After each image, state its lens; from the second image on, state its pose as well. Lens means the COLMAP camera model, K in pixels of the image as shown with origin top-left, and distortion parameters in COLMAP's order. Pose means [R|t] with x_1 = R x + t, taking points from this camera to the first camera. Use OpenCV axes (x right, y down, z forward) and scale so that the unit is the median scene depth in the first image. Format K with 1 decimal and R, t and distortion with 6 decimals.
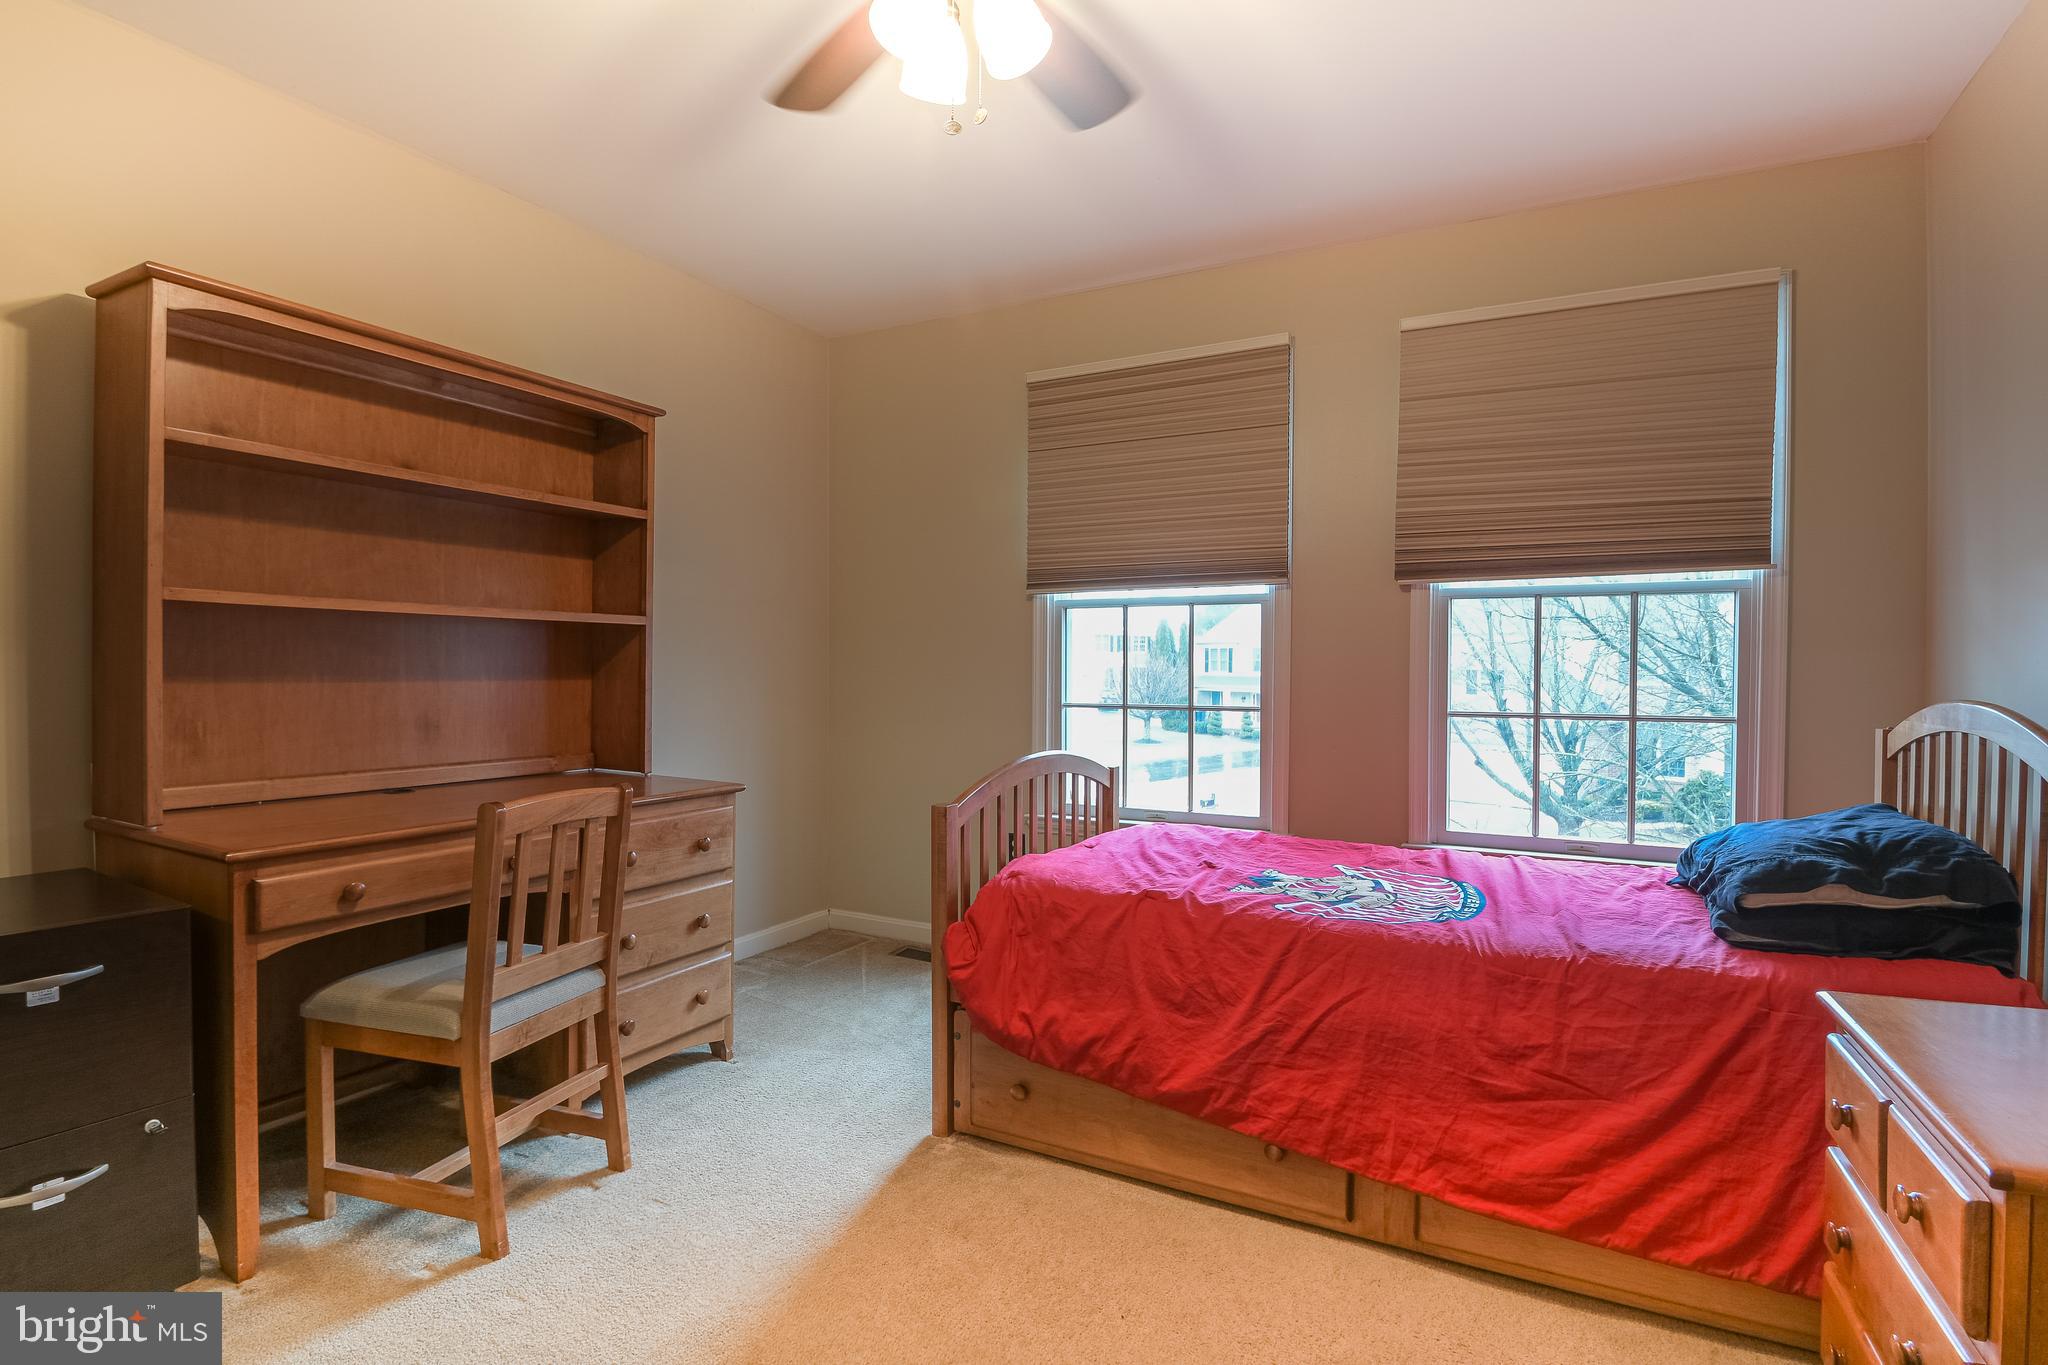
lens RADIAL K [[1003.0, 0, 1010.7], [0, 1003.0, 668.7], [0, 0, 1]] dist [0.001441, -0.013151]
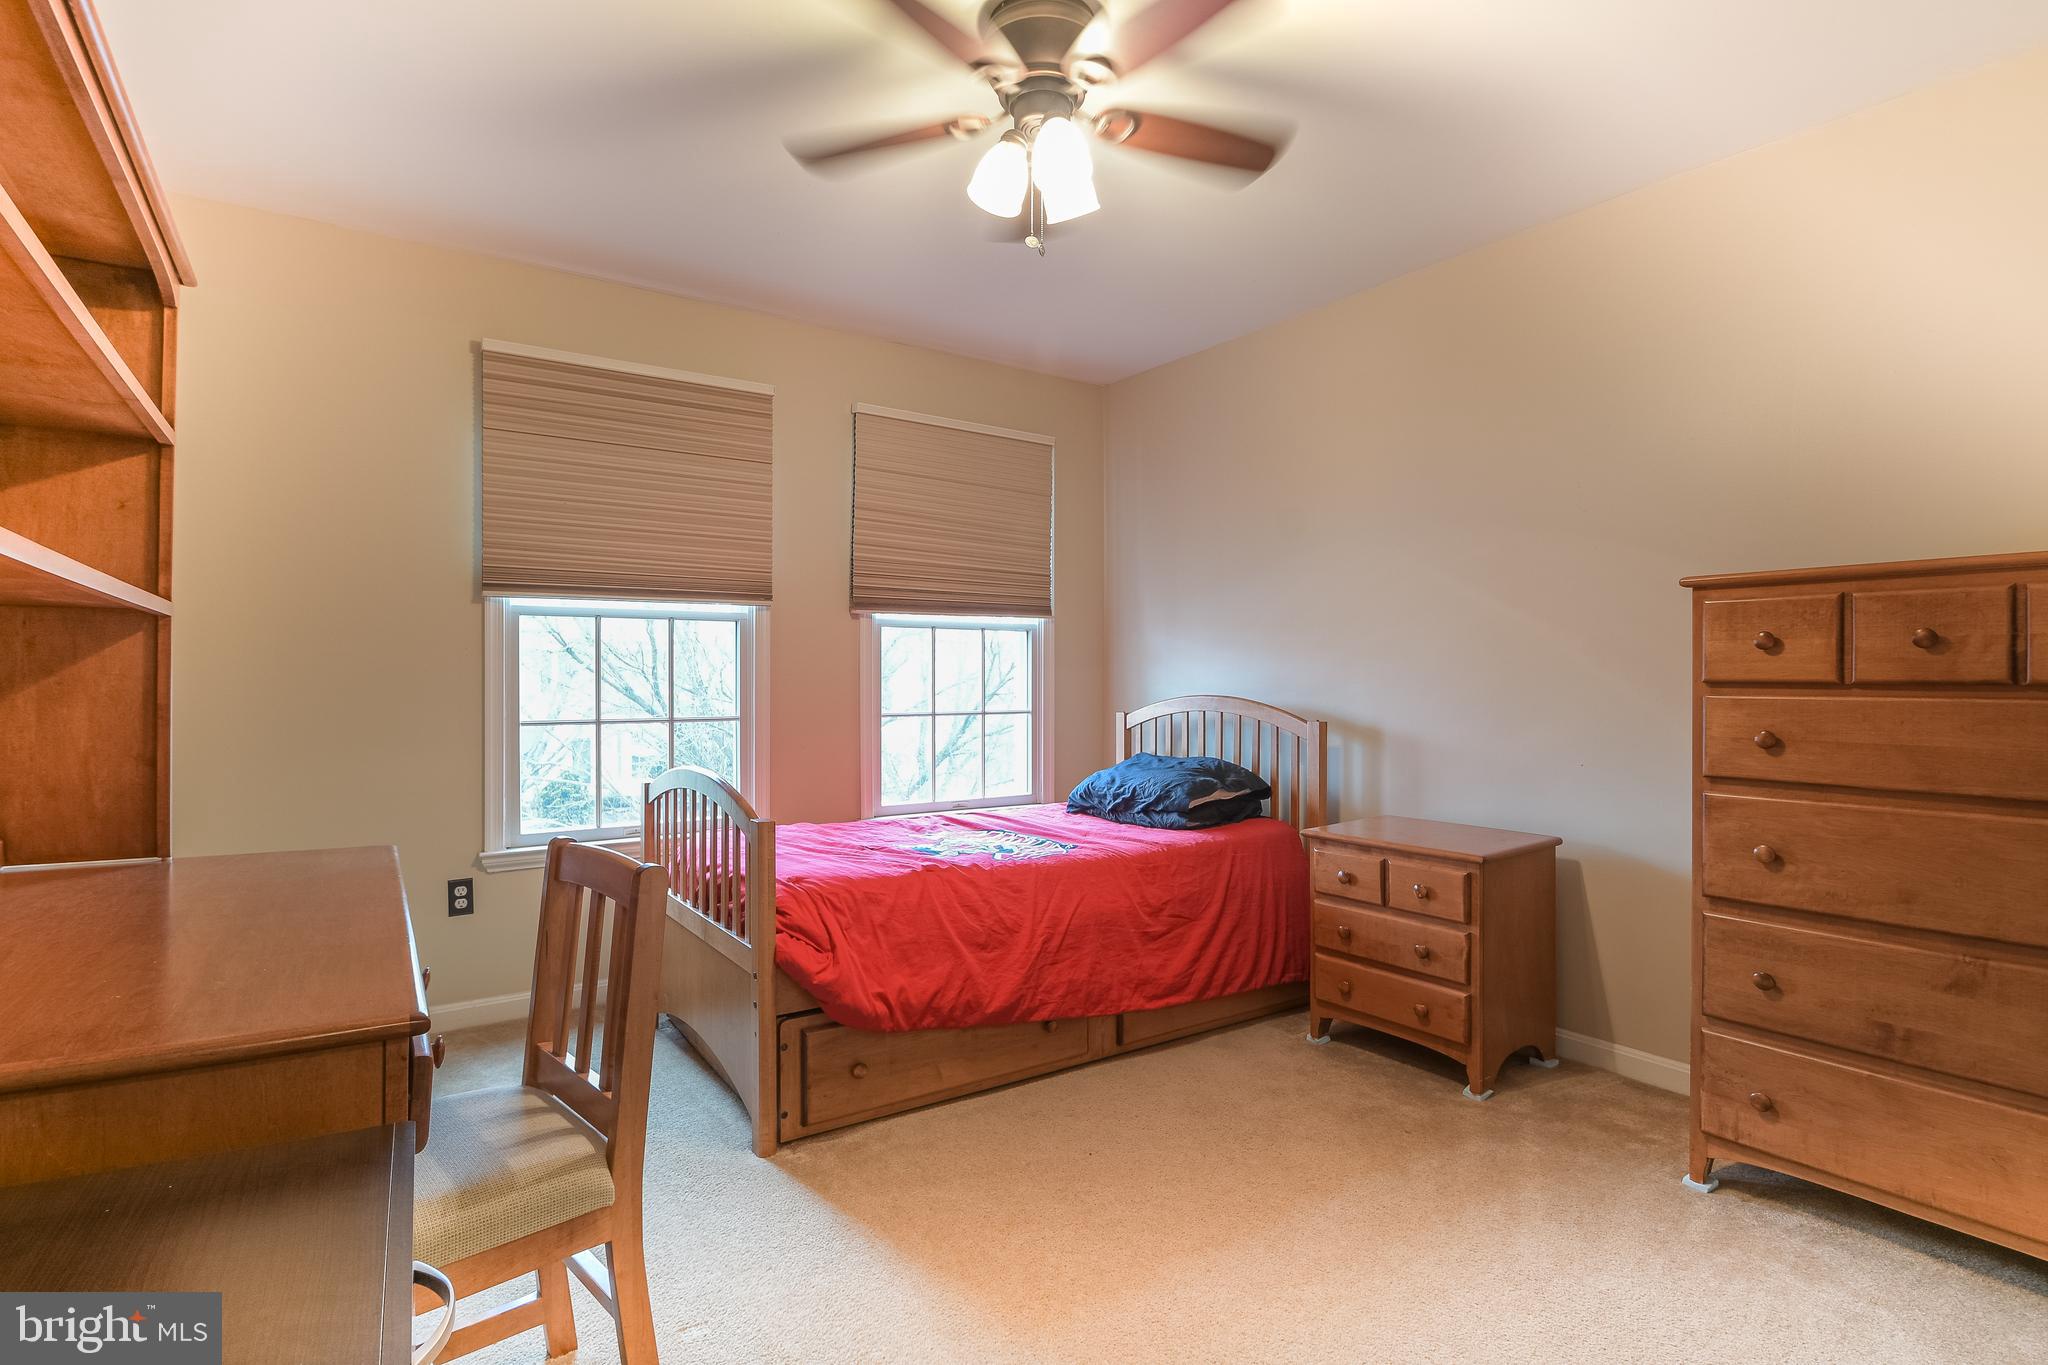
lens RADIAL K [[1003.0, 0, 1011.0], [0, 1003.0, 691.3], [0, 0, 1]] dist [0.001441, -0.013151]
pose [[0.470633, -0.013241, 0.882230, -0.826715], [0.006609, 0.999912, 0.011481, -0.000700], [-0.882304, 0.000428, 0.470679, 0.327079]]
